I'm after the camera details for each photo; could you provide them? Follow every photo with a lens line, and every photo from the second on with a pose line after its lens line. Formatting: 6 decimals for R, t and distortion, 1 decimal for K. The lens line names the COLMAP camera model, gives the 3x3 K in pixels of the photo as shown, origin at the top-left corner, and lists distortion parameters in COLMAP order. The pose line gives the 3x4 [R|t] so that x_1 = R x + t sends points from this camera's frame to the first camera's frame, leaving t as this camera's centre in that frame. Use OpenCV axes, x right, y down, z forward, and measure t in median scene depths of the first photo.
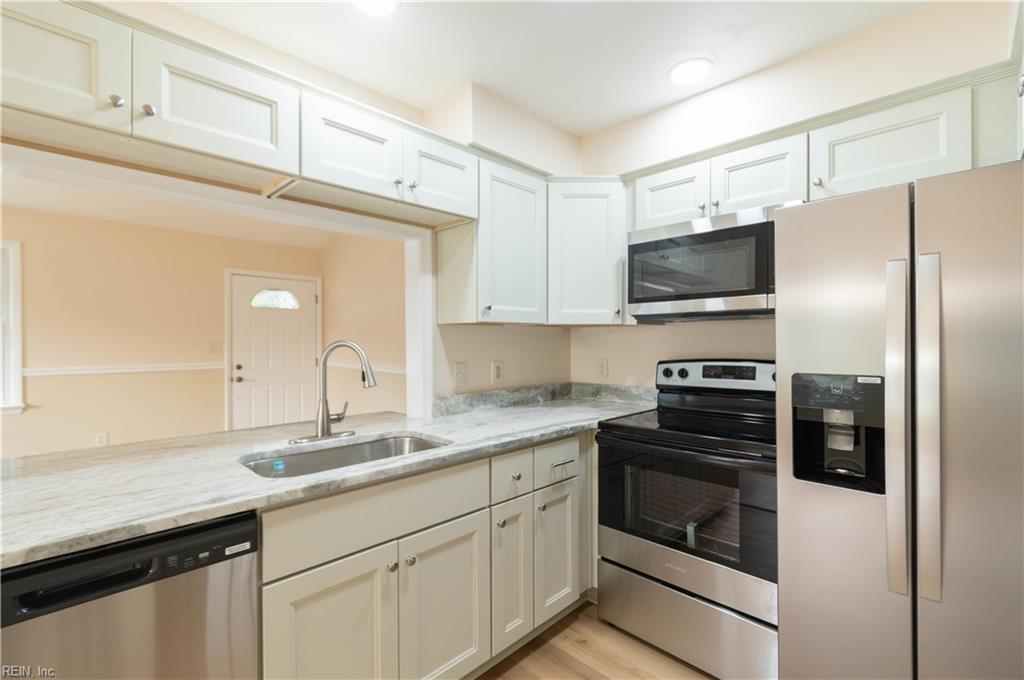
lens RADIAL K [[451.1, 0, 526.7], [0, 451.1, 343.1], [0, 0, 1]] dist [0.006619, -0.001028]
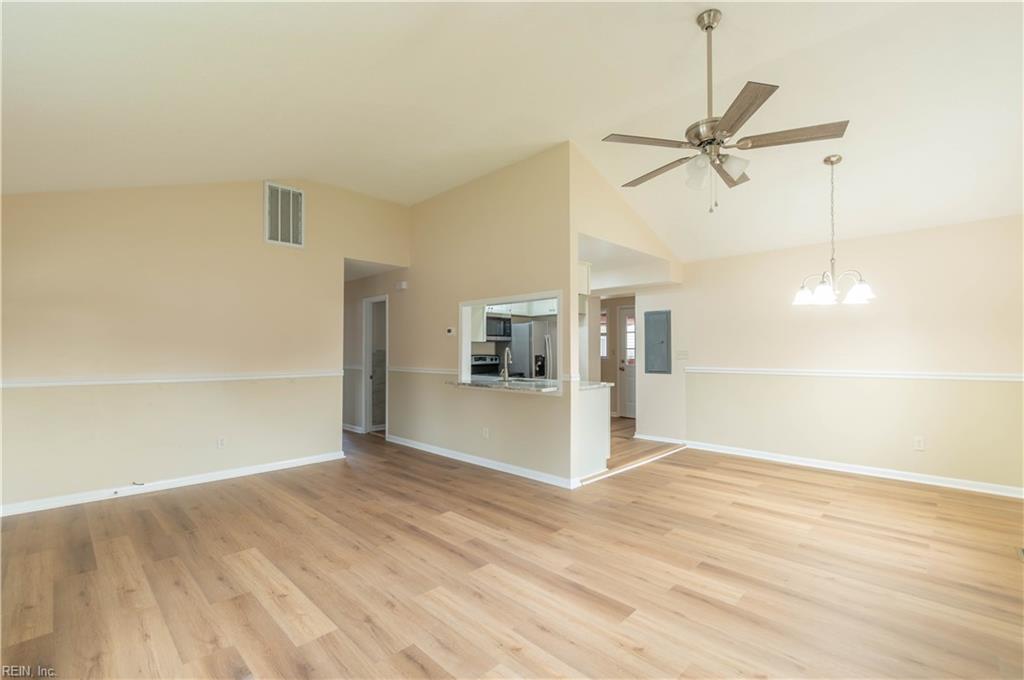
lens RADIAL K [[451.1, 0, 513.4], [0, 451.1, 344.7], [0, 0, 1]] dist [0.006619, -0.001028]
pose [[0.004183, 0.018754, 0.999815, -2.863386], [0.010948, 0.999763, -0.018799, 0.027858], [-0.999931, 0.011025, 0.003976, 0.806666]]
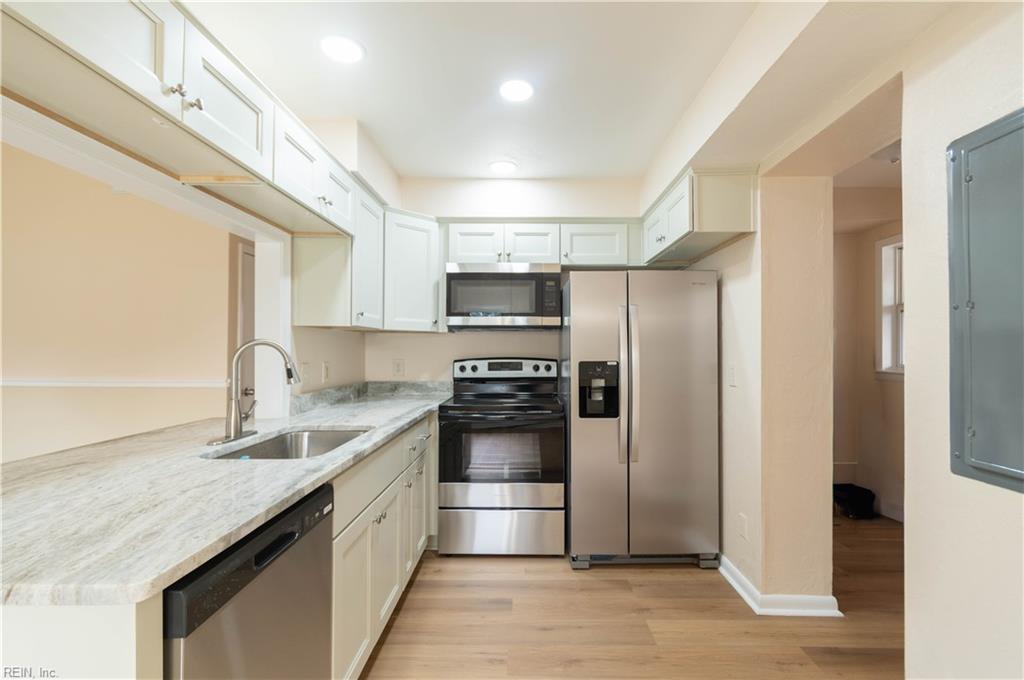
lens RADIAL K [[451.1, 0, 516.6], [0, 451.1, 344.5], [0, 0, 1]] dist [0.006619, -0.001028]
pose [[0.729408, 0.012556, 0.683964, -0.575477], [-0.001395, 0.999857, -0.016868, 0.019130], [-0.684078, 0.011350, 0.729321, -0.116860]]
